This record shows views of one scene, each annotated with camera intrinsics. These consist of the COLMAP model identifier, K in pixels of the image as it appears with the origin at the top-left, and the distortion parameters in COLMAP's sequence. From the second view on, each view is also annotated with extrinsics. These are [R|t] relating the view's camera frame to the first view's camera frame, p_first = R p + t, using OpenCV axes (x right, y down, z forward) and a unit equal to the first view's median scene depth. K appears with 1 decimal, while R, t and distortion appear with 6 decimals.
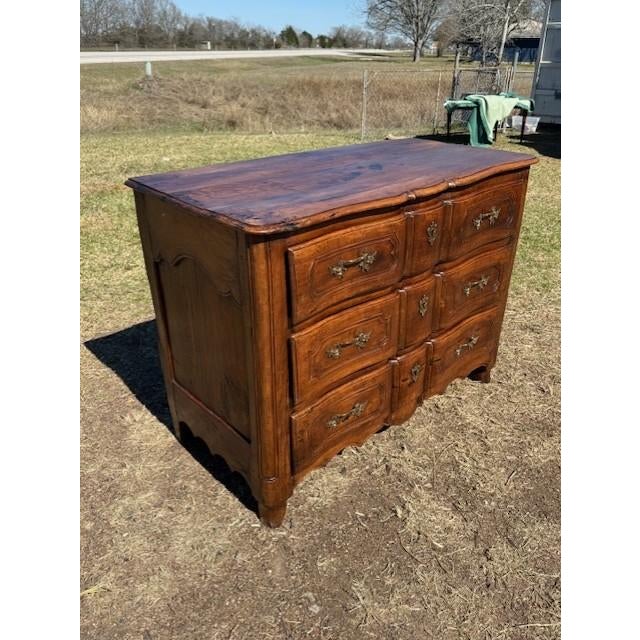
lens RADIAL K [[522.7, 0, 320.0], [0, 522.7, 320.0], [0, 0, 1]] dist [0.107659, -0.167857]
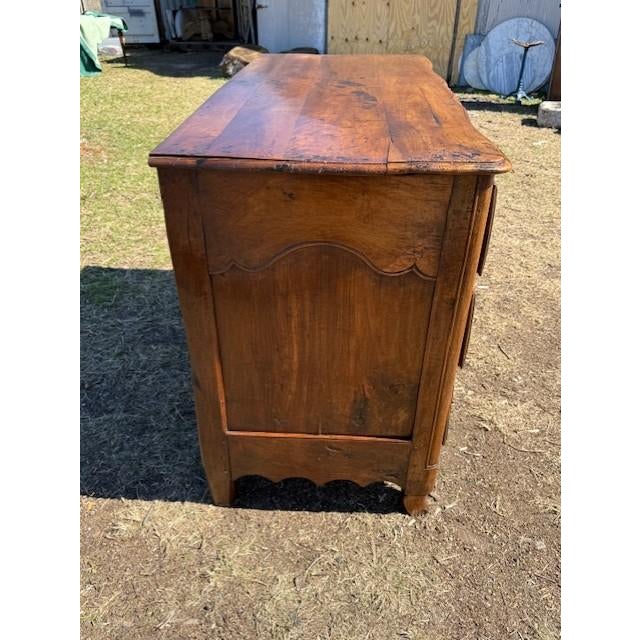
lens RADIAL K [[522.7, 0, 320.0], [0, 522.7, 320.0], [0, 0, 1]] dist [0.107659, -0.167857]
pose [[0.720973, -0.393272, 0.570558, -0.549207], [0.322573, 0.919179, 0.225956, -0.148009], [-0.613307, 0.021138, 0.789562, 0.371307]]
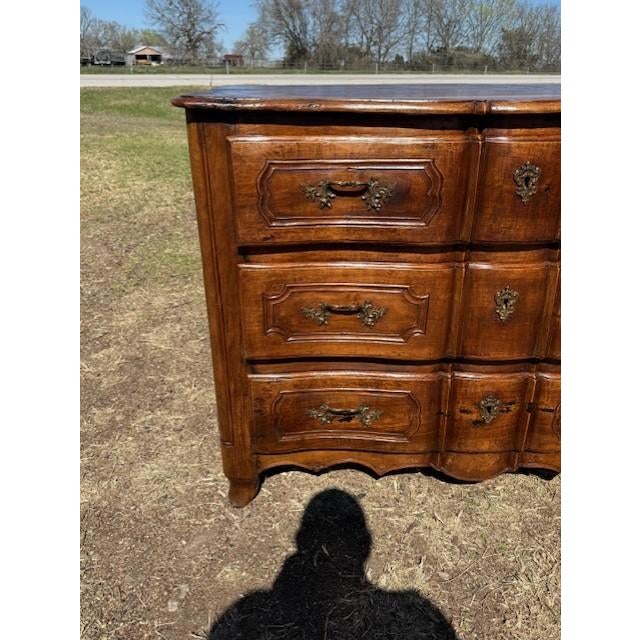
lens RADIAL K [[522.7, 0, 320.0], [0, 522.7, 320.0], [0, 0, 1]] dist [0.107659, -0.167857]
pose [[0.740506, 0.276255, -0.612645, 0.398727], [-0.302106, 0.951141, 0.063734, 0.017674], [0.600319, 0.137888, 0.787784, 0.348002]]
